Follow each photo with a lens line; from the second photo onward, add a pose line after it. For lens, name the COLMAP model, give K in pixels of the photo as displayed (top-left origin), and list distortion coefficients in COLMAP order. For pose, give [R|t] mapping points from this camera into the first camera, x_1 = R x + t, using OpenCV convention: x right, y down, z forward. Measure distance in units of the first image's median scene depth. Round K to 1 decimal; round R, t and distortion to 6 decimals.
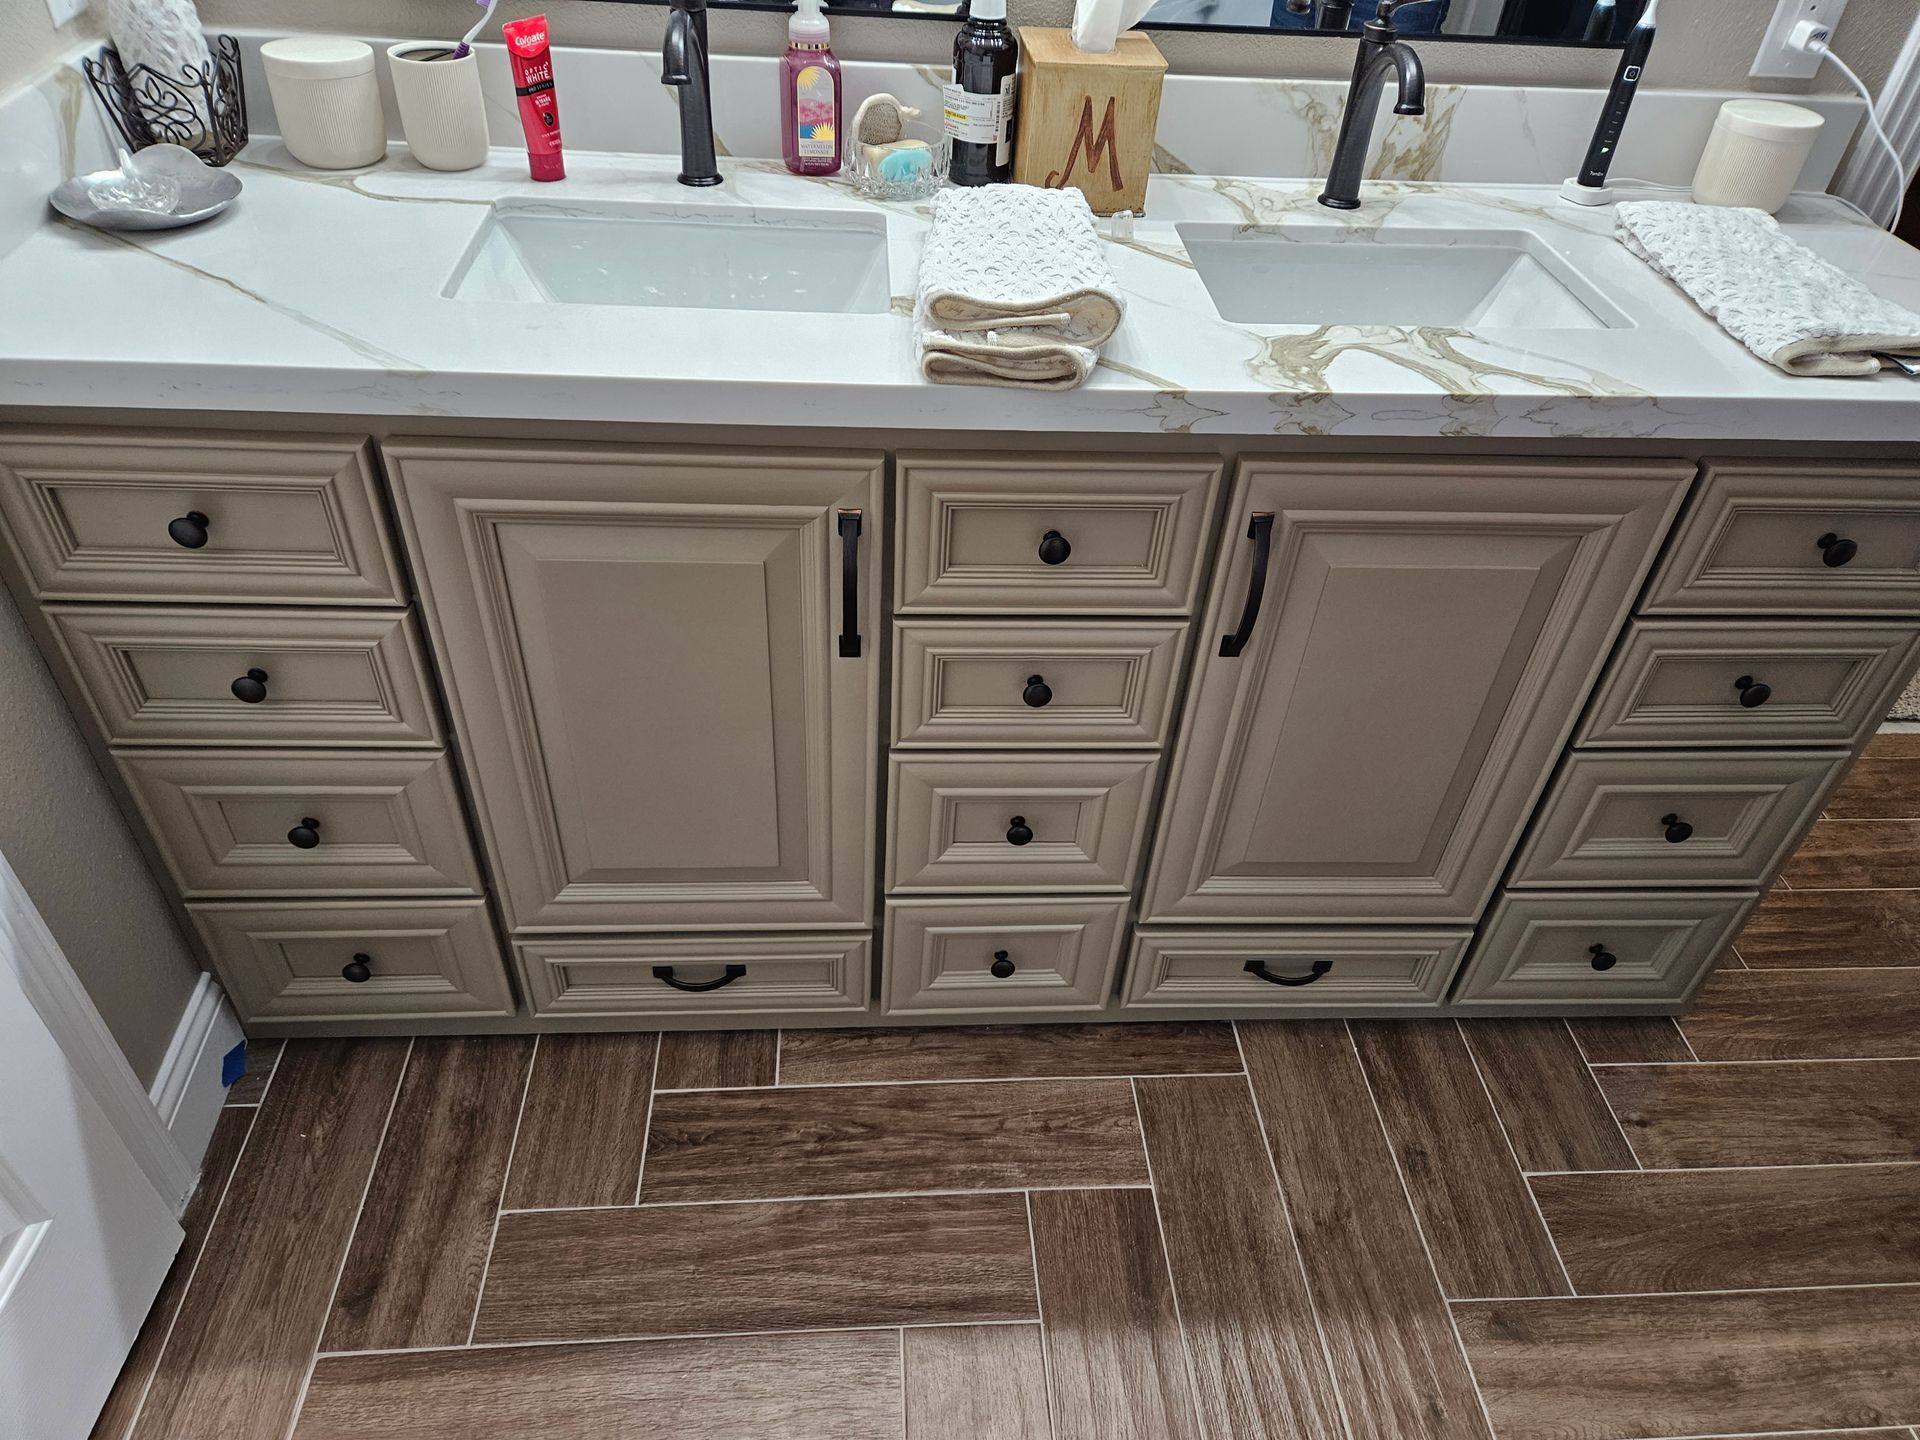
lens RADIAL K [[1290.4, 0, 962.8], [0, 1290.4, 720.7], [0, 0, 1]] dist [0.035727, -0.016850]
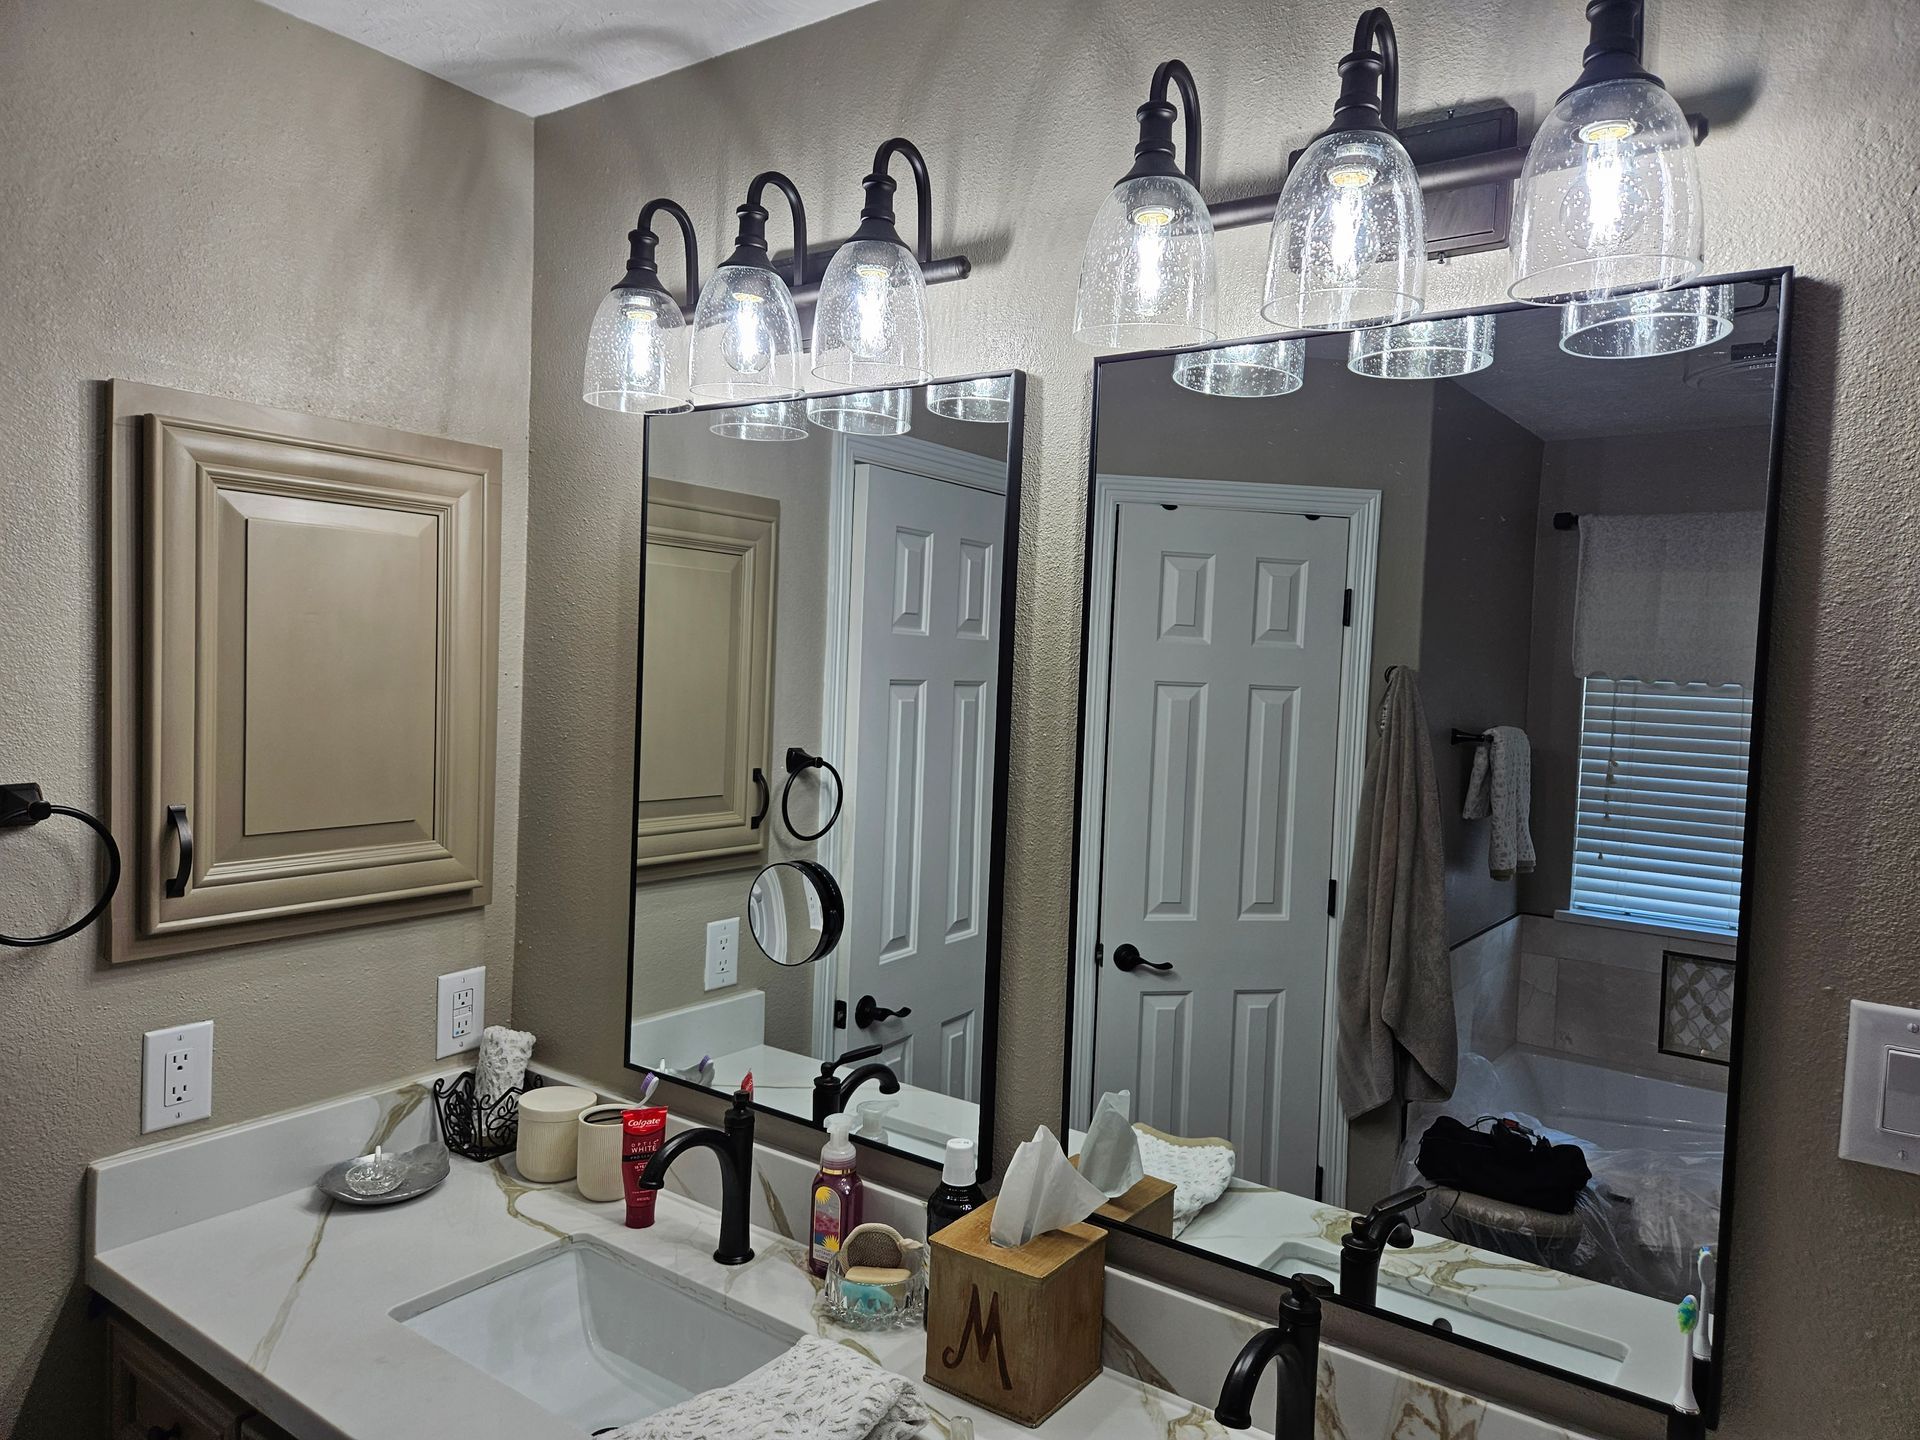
lens RADIAL K [[1290.4, 0, 959.1], [0, 1290.4, 722.0], [0, 0, 1]] dist [0.035727, -0.016850]
pose [[0.763942, 0.003222, -0.645277, 0.702397], [-0.410461, 0.774030, -0.482079, -0.320946], [0.497911, 0.633141, 0.592636, 0.133214]]
